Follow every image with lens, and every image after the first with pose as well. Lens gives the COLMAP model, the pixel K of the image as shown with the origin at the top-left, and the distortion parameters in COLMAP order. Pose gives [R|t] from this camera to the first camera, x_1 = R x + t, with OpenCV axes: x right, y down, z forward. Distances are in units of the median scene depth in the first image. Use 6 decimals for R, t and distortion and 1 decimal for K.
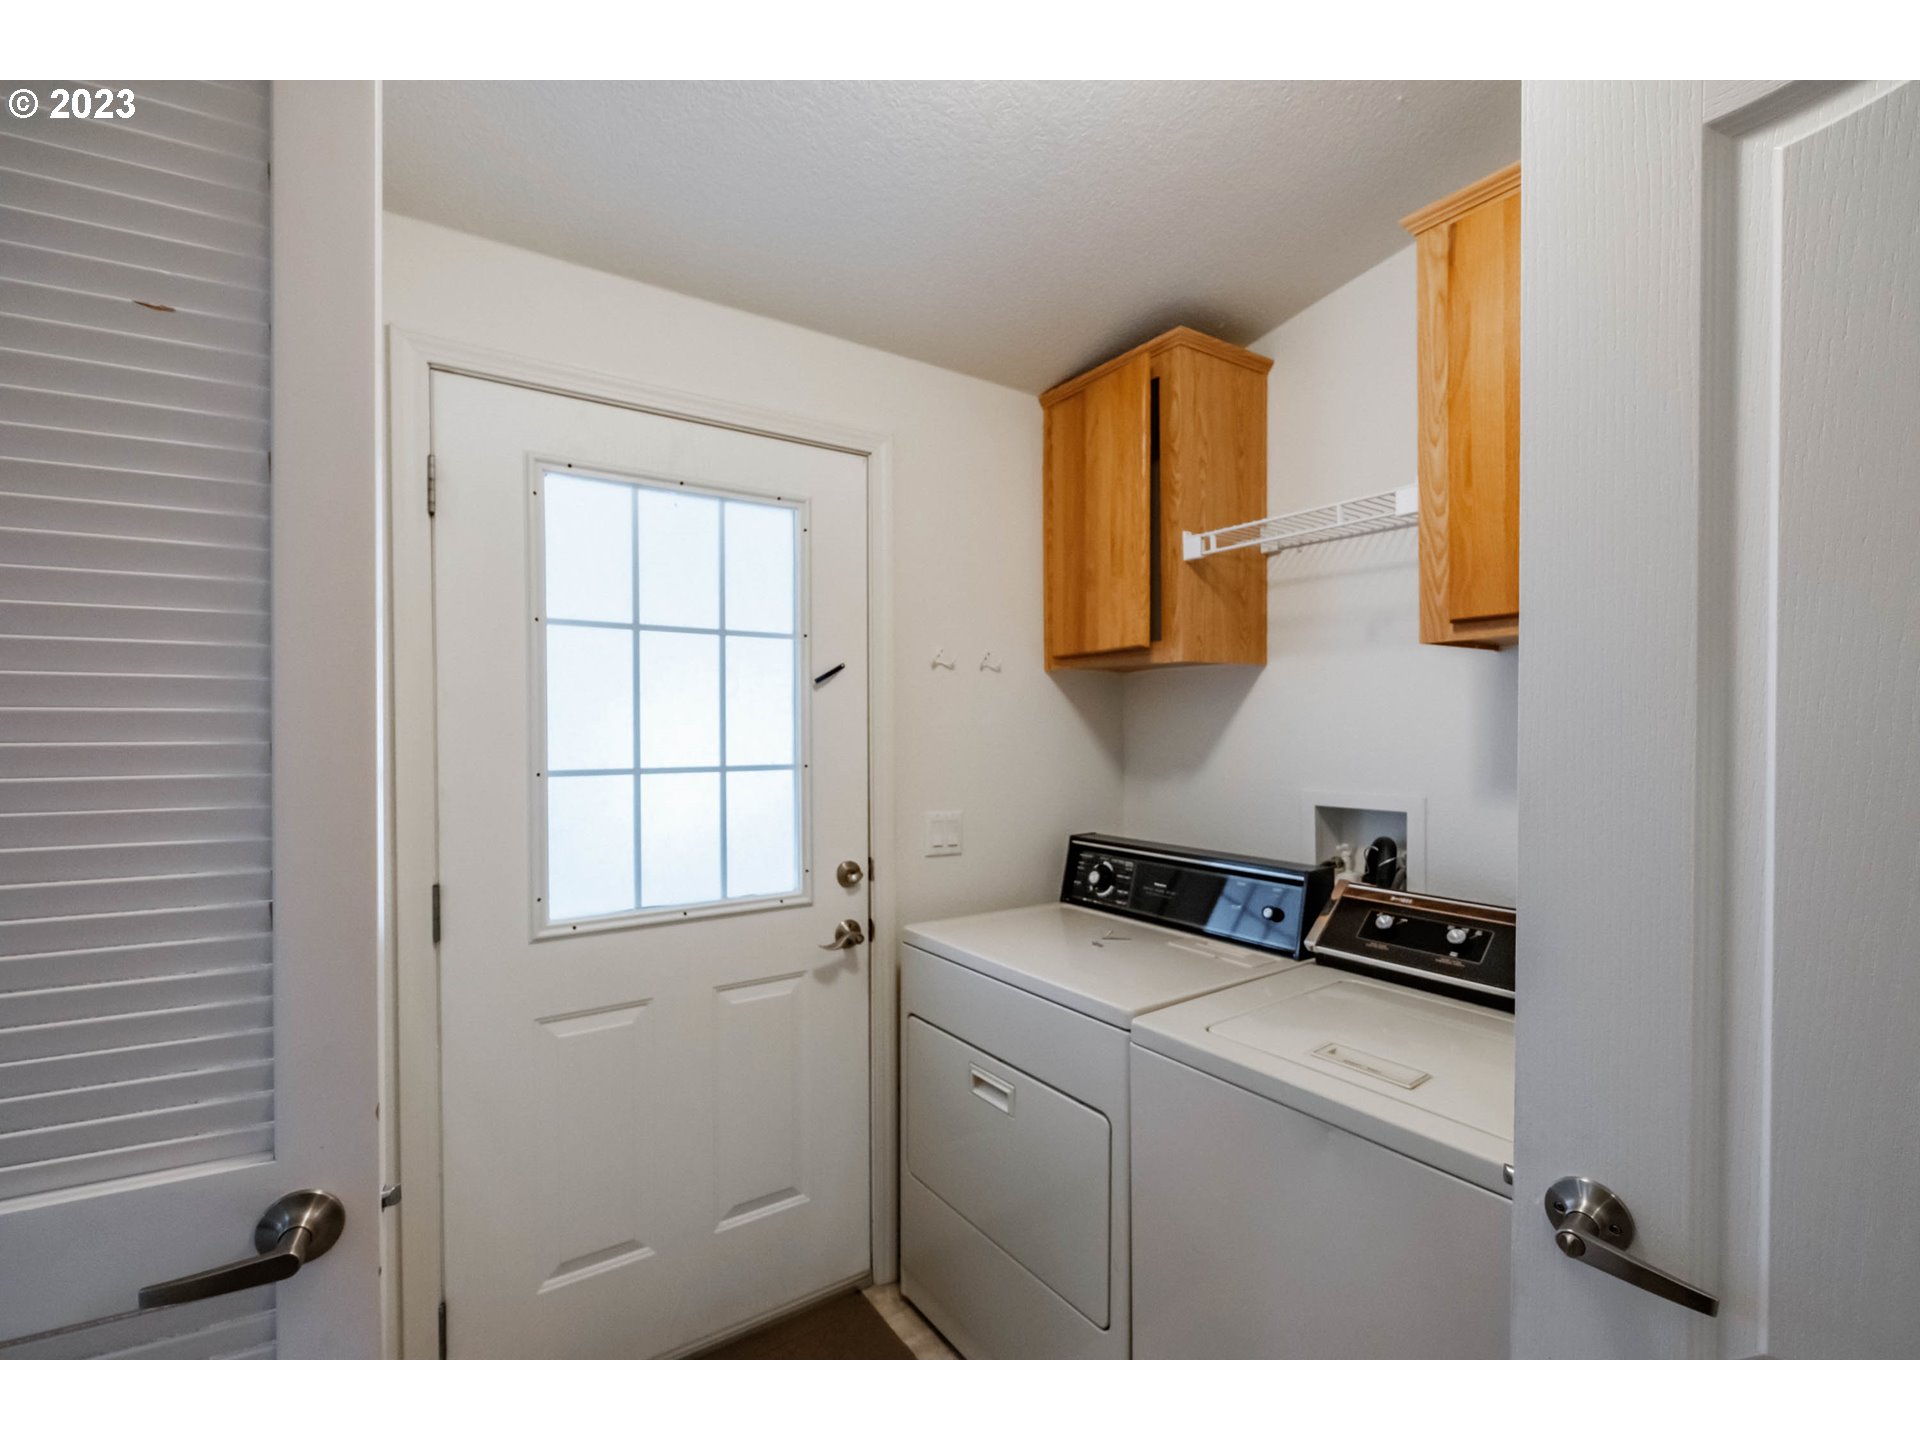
lens RADIAL K [[837.6, 0, 959.8], [0, 837.6, 735.3], [0, 0, 1]] dist [0.001838, 0.000868]
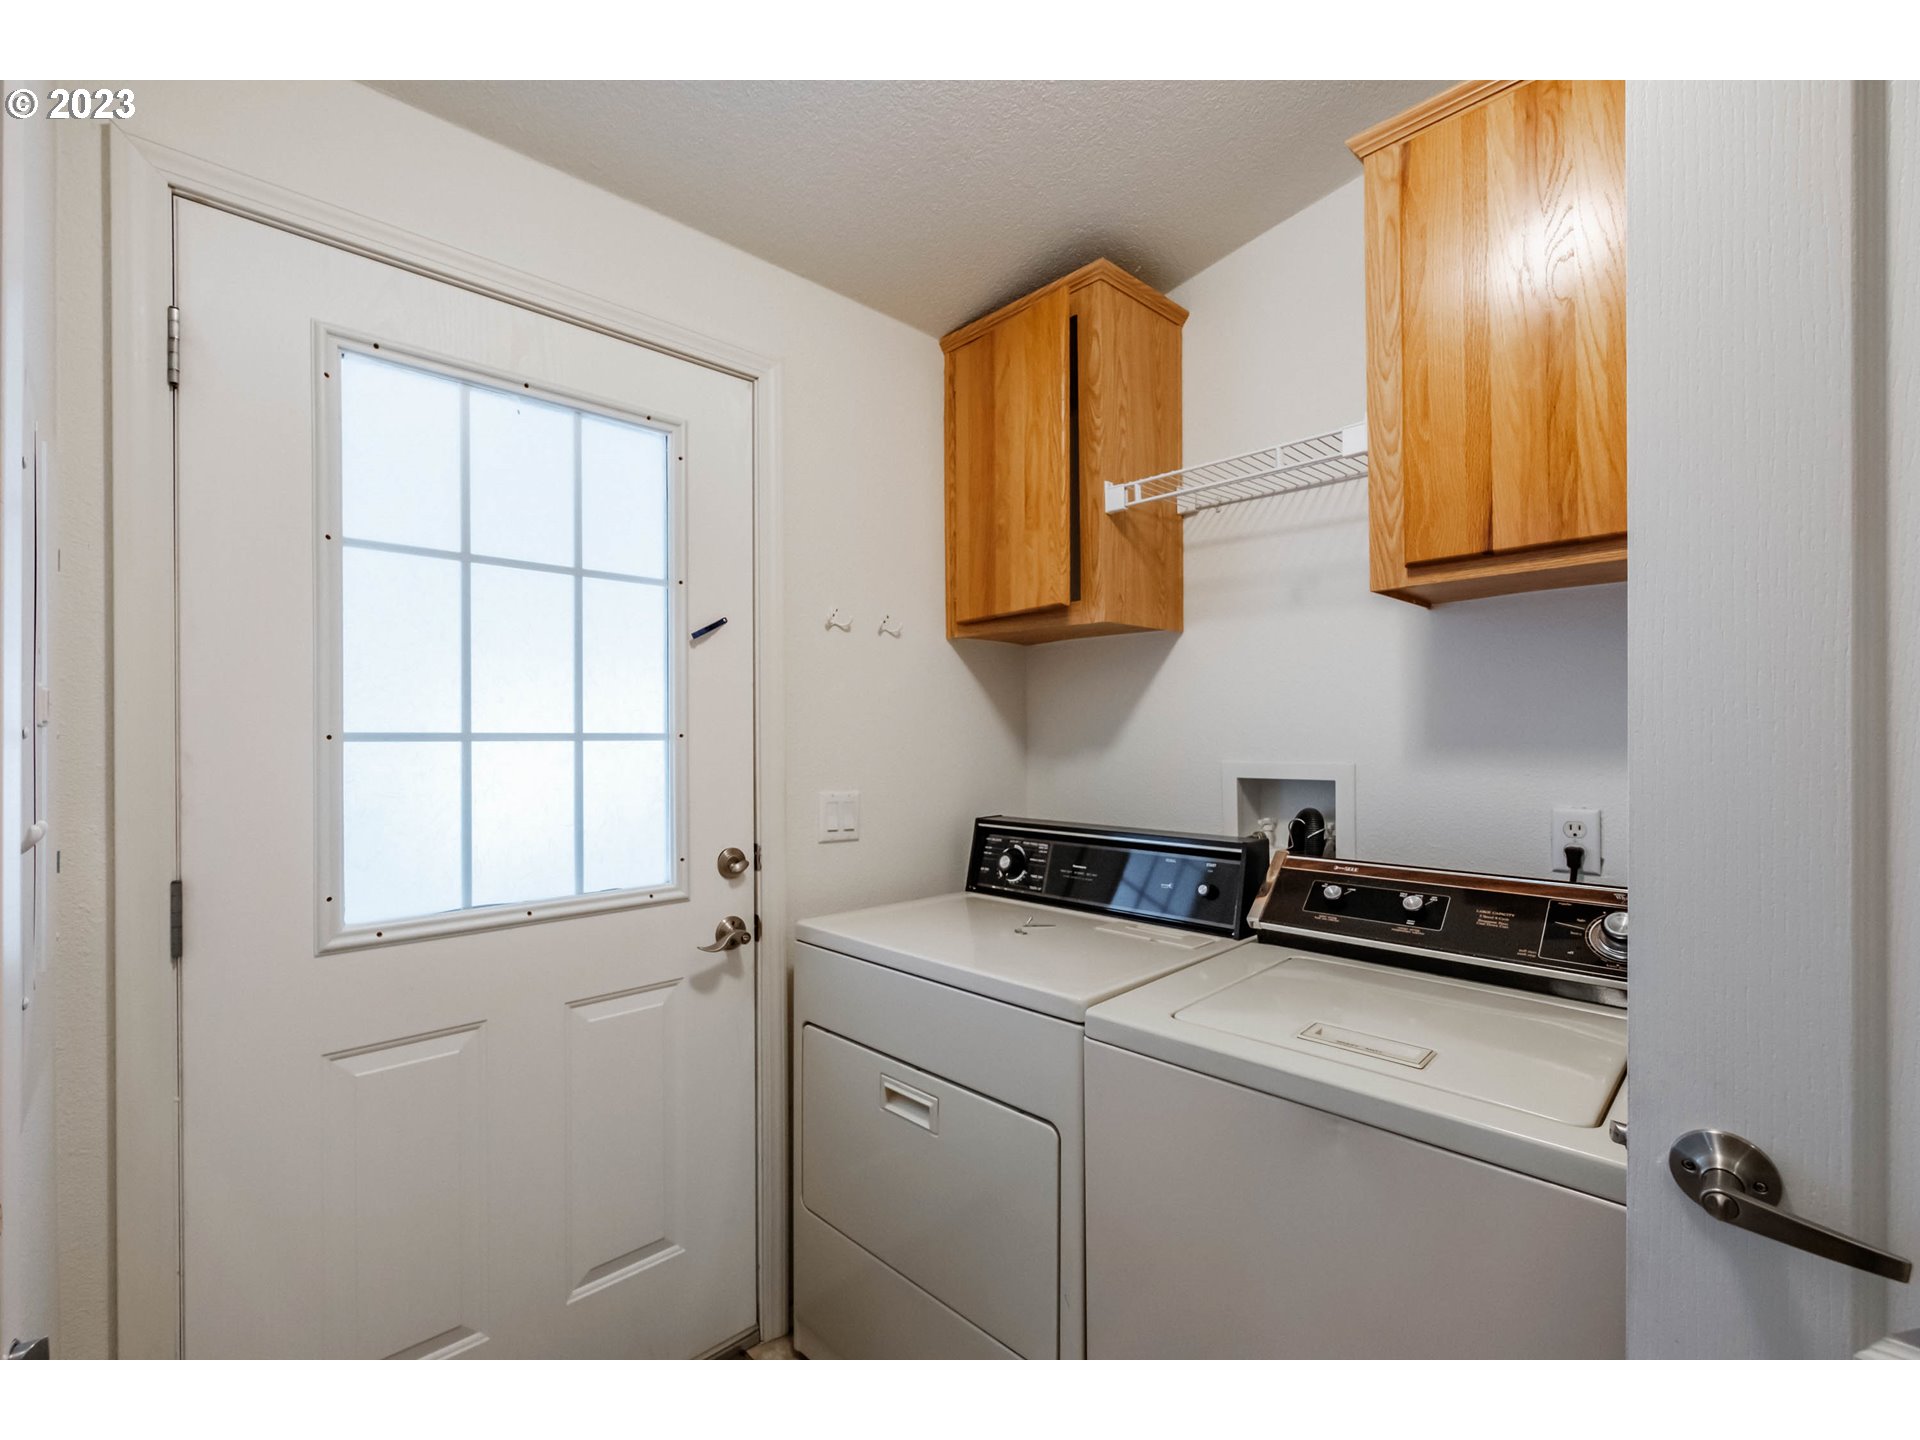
lens RADIAL K [[845.8, 0, 954.4], [0, 845.8, 729.7], [0, 0, 1]] dist [0.000595, 0.000712]
pose [[0.987281, -0.001428, 0.158980, -0.046275], [0.003668, 0.999898, -0.013798, 0.043261], [-0.158944, 0.014206, 0.987185, 0.110318]]
